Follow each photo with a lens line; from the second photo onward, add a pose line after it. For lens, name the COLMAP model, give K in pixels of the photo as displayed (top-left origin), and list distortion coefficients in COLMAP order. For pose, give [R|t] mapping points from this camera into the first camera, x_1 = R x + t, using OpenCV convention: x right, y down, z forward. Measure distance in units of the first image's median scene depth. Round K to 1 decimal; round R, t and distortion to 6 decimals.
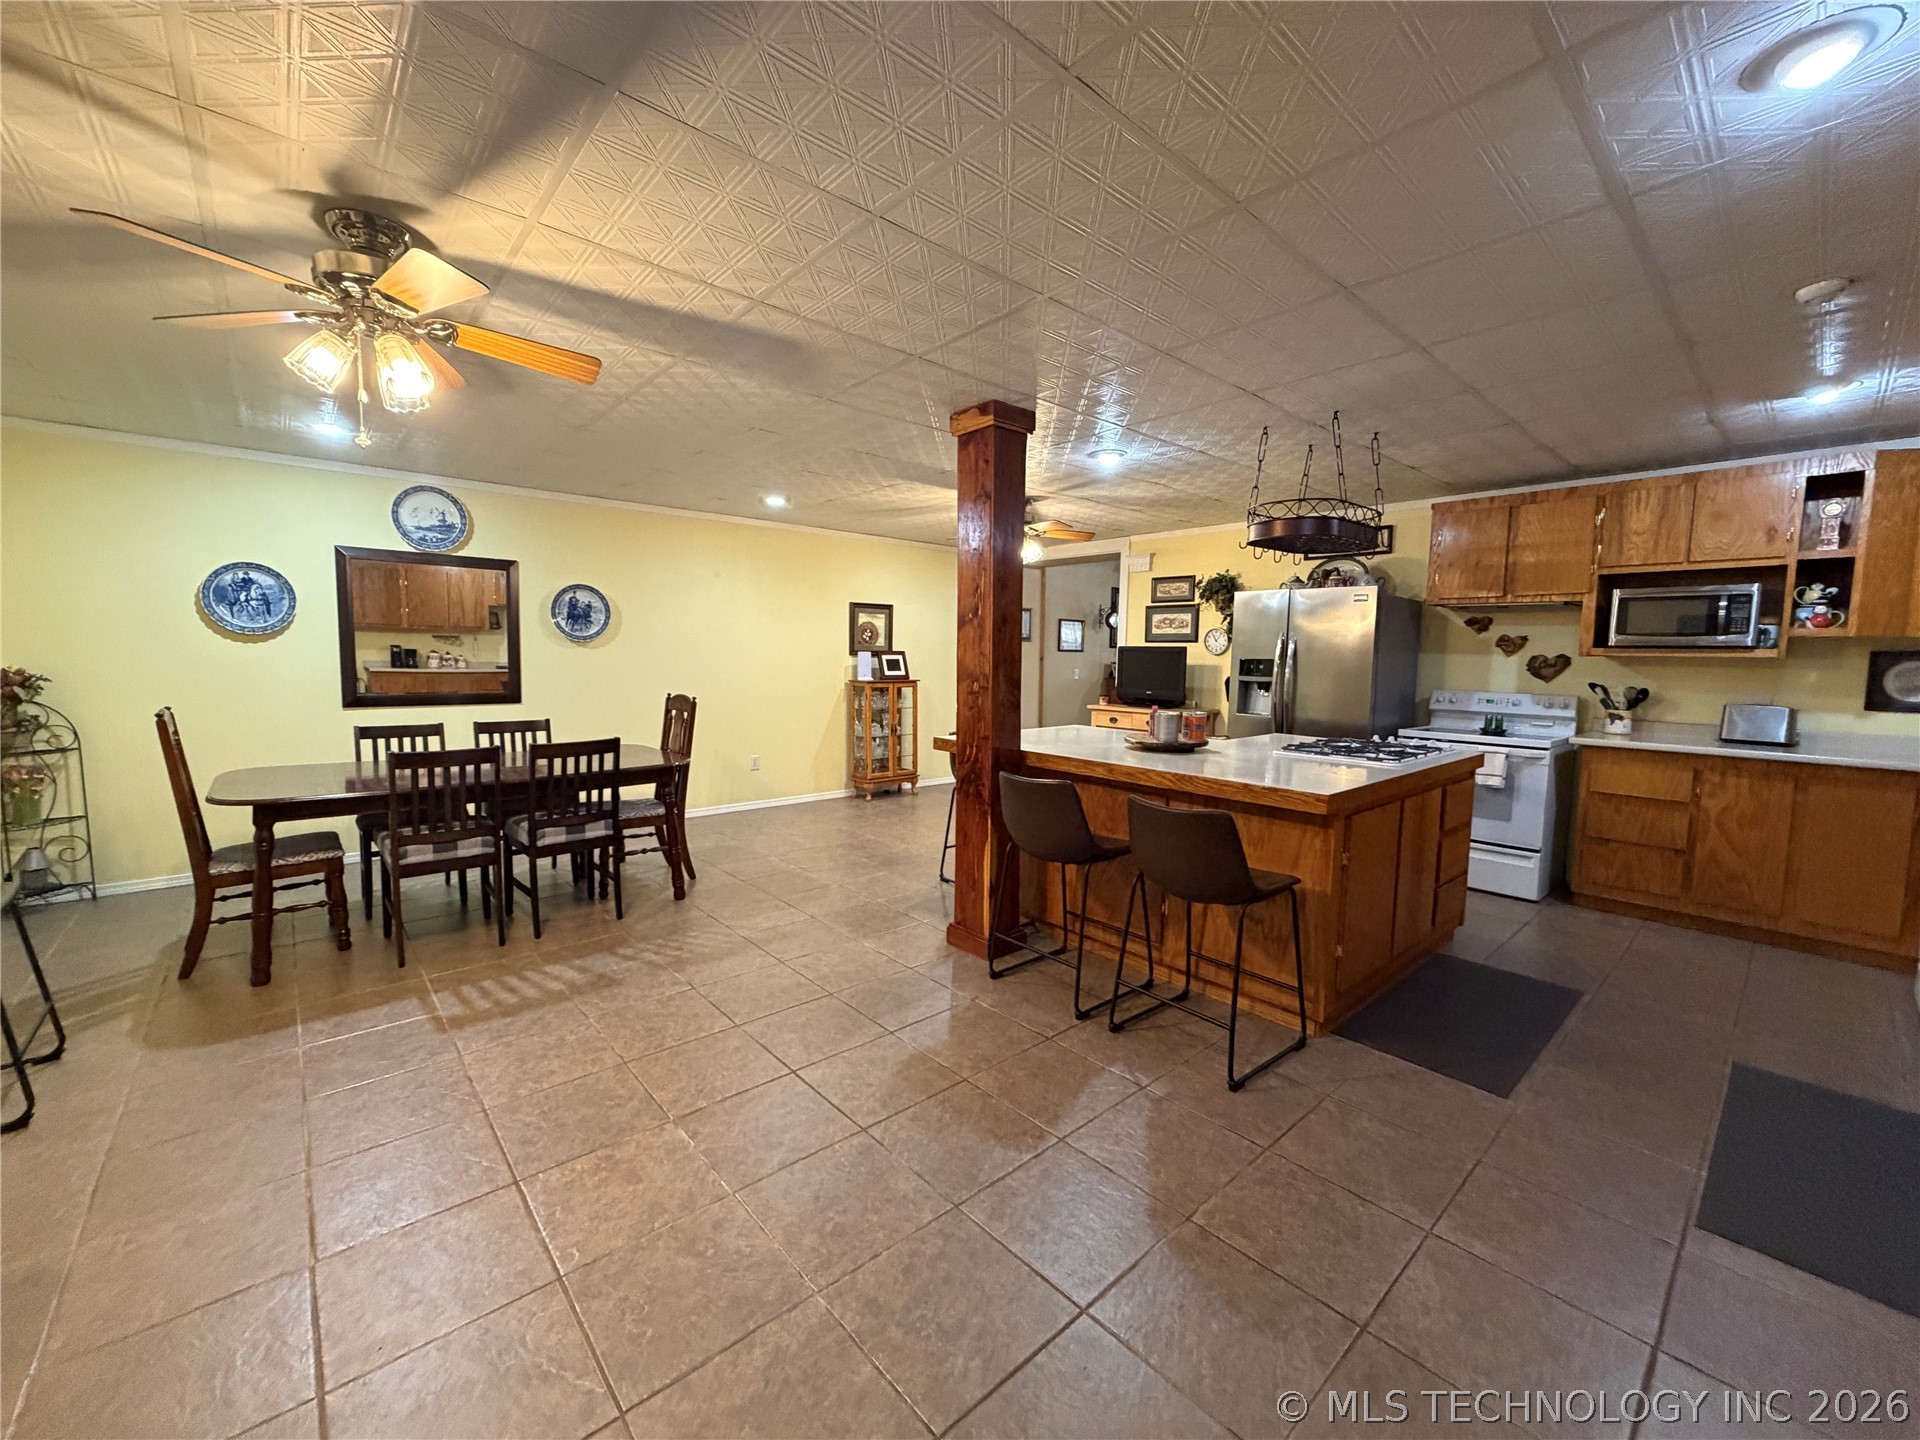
lens RADIAL K [[764.3, 0, 954.5], [0, 764.3, 720.2], [0, 0, 1]] dist [0.000847, -0.000309]
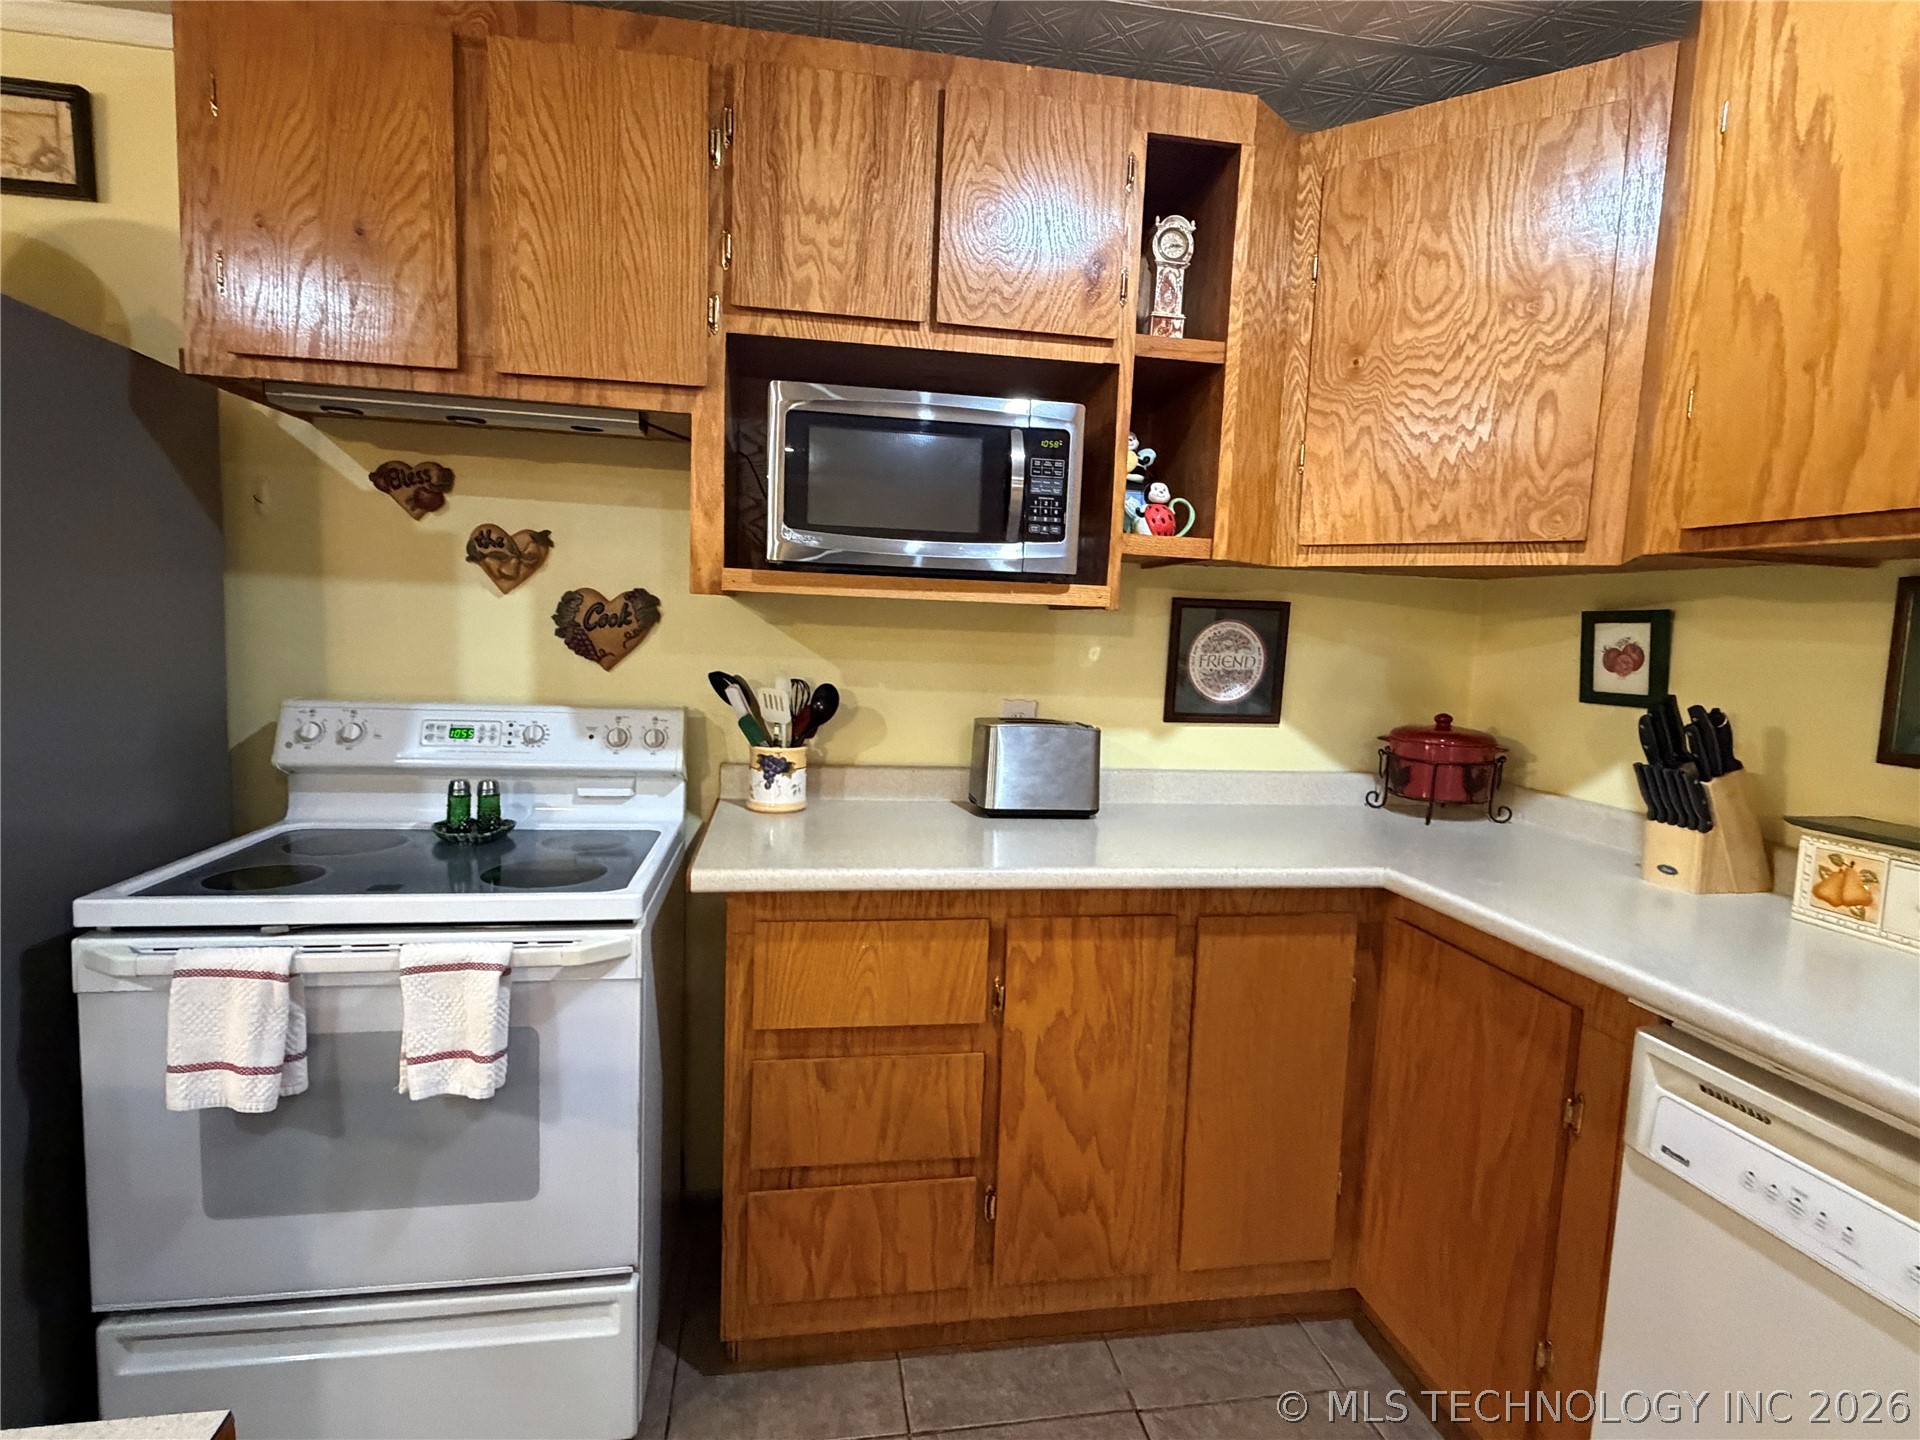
lens RADIAL K [[963.7, 0, 955.1], [0, 963.7, 717.5], [0, 0, 1]] dist [0.002975, 0.000108]
pose [[0.525558, -0.075572, 0.847395, 0.547018], [0.046360, 0.997111, 0.060171, -0.052535], [-0.849494, 0.007662, 0.527543, 0.716342]]
